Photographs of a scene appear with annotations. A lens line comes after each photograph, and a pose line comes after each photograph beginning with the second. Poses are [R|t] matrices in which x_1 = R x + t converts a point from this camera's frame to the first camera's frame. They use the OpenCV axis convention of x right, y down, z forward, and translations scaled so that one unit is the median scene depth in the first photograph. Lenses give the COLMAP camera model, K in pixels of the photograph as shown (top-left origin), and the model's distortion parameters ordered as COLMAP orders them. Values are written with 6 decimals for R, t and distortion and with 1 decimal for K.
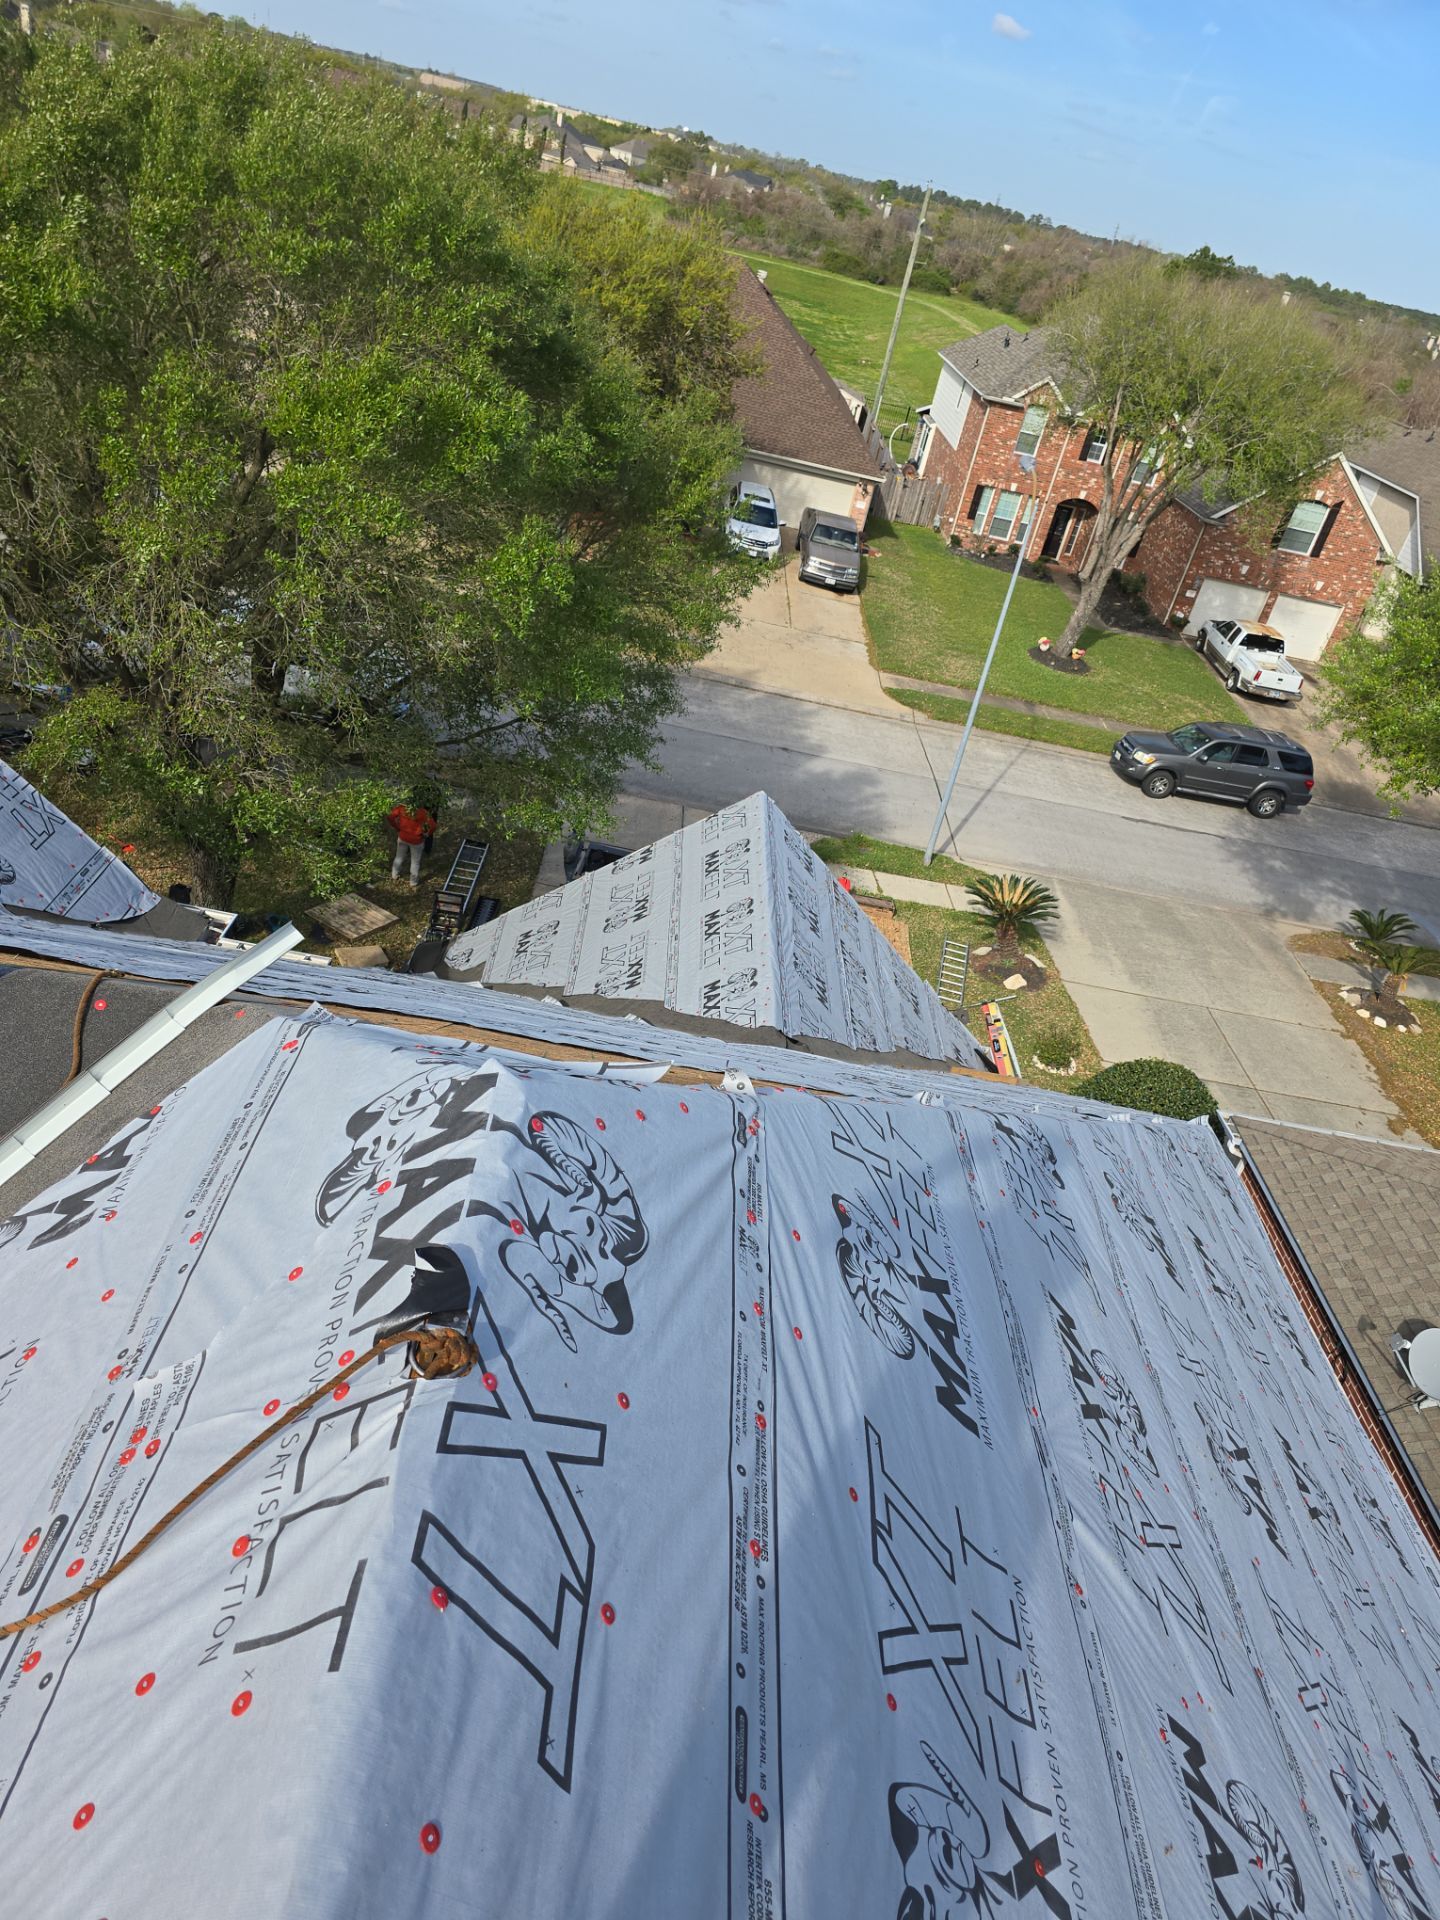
lens RADIAL K [[1263.9, 0, 720.0], [0, 1263.9, 960.0], [0, 0, 1]] dist [0.102589, -0.116911]
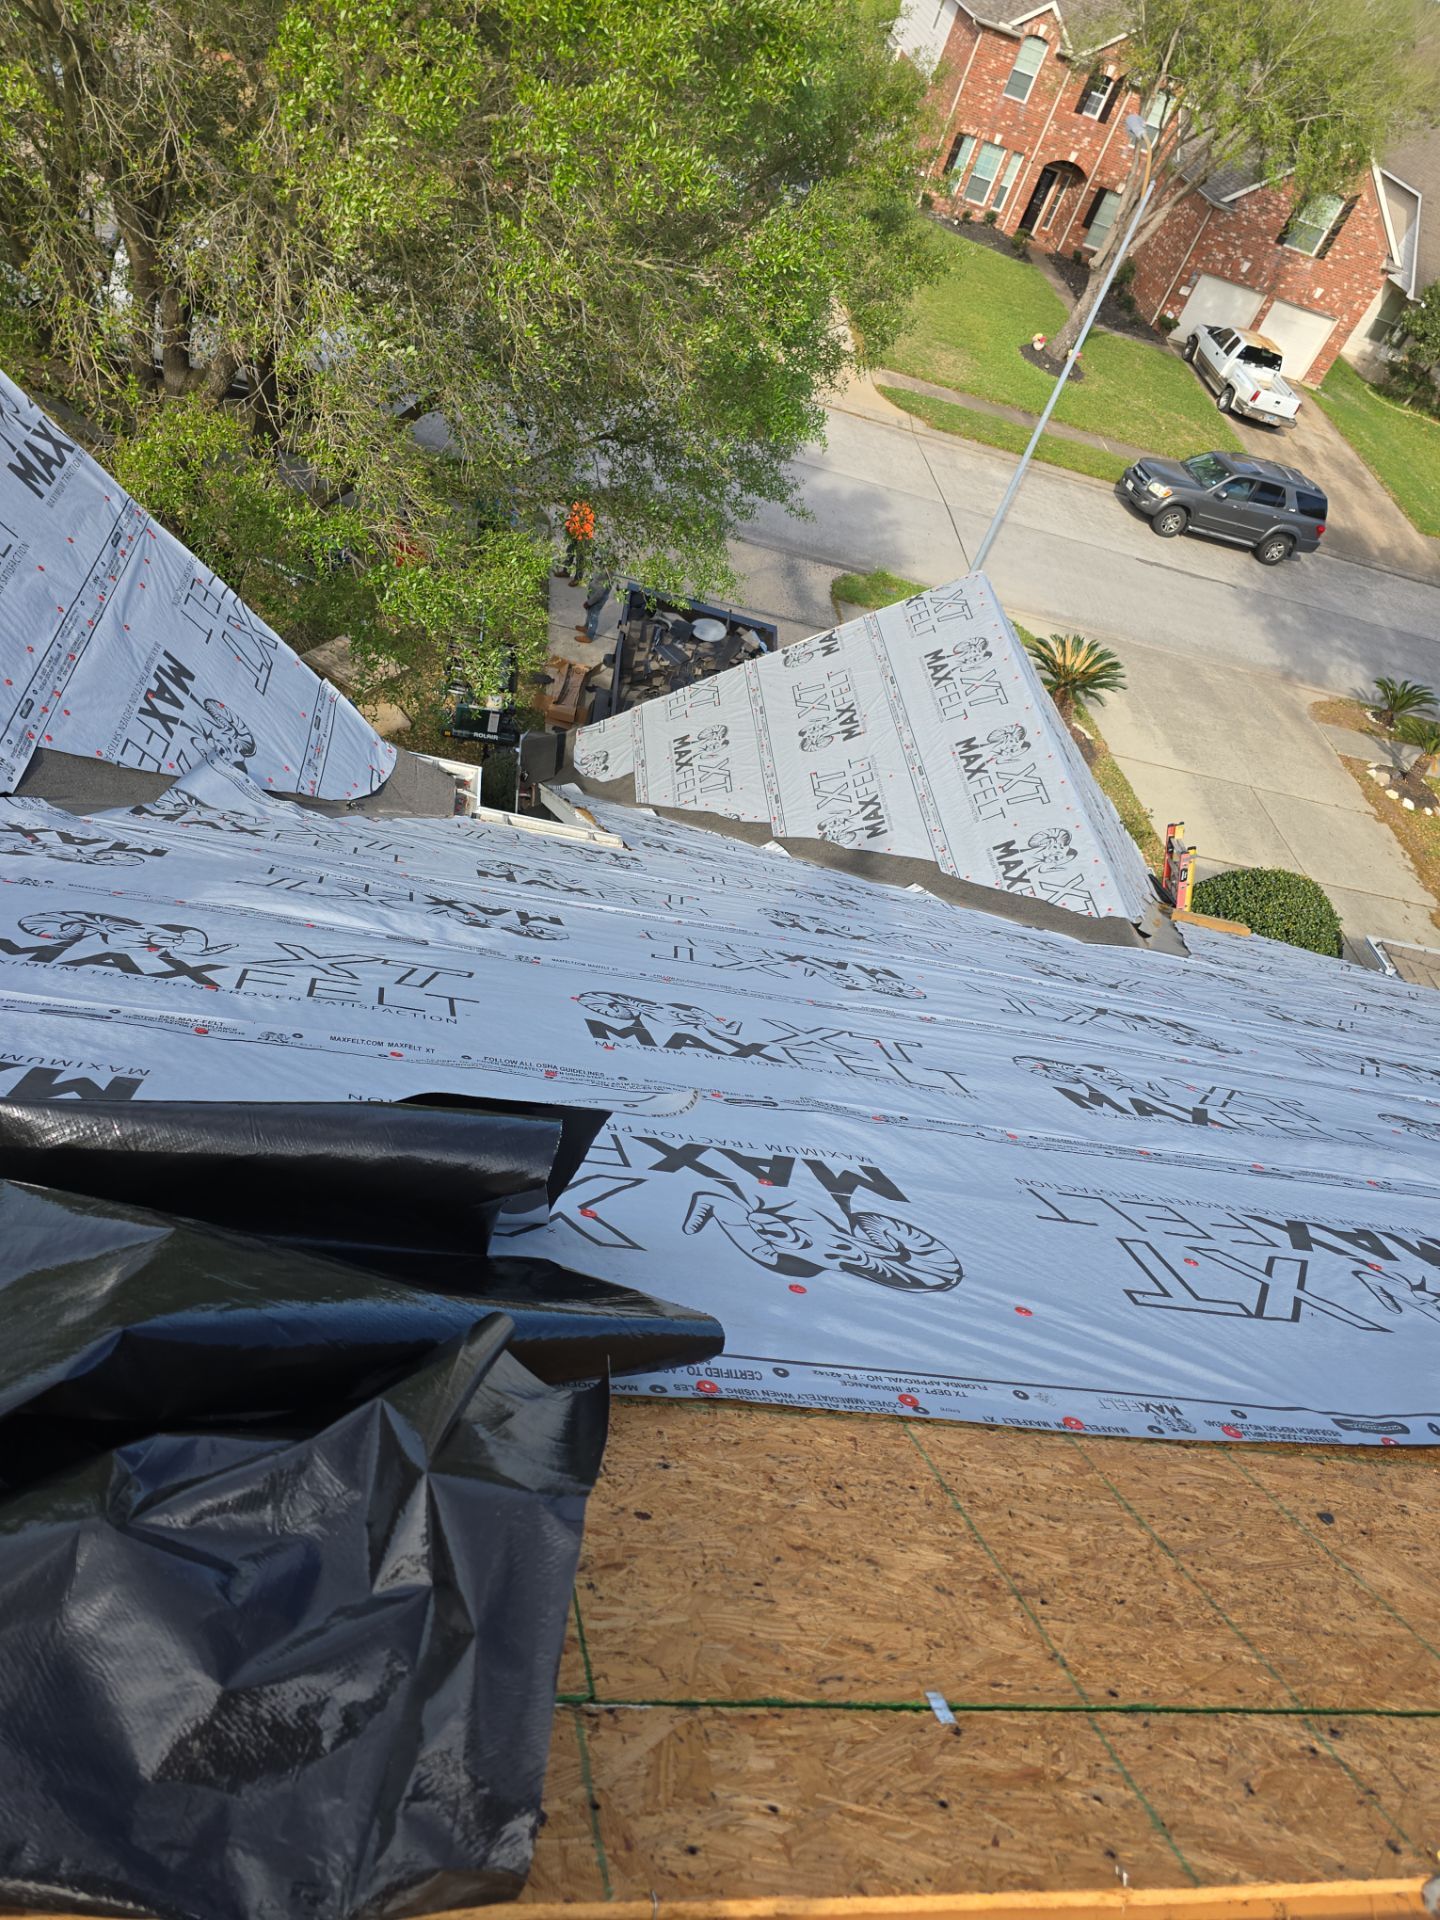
lens RADIAL K [[1278.5, 0, 720.0], [0, 1278.5, 960.0], [0, 0, 1]] dist [0.051315, -0.043979]
pose [[0.992325, 0.012629, 0.123008, -0.085005], [-0.040517, 0.973063, 0.226950, -0.026205], [-0.116828, -0.230192, 0.966107, 0.061733]]
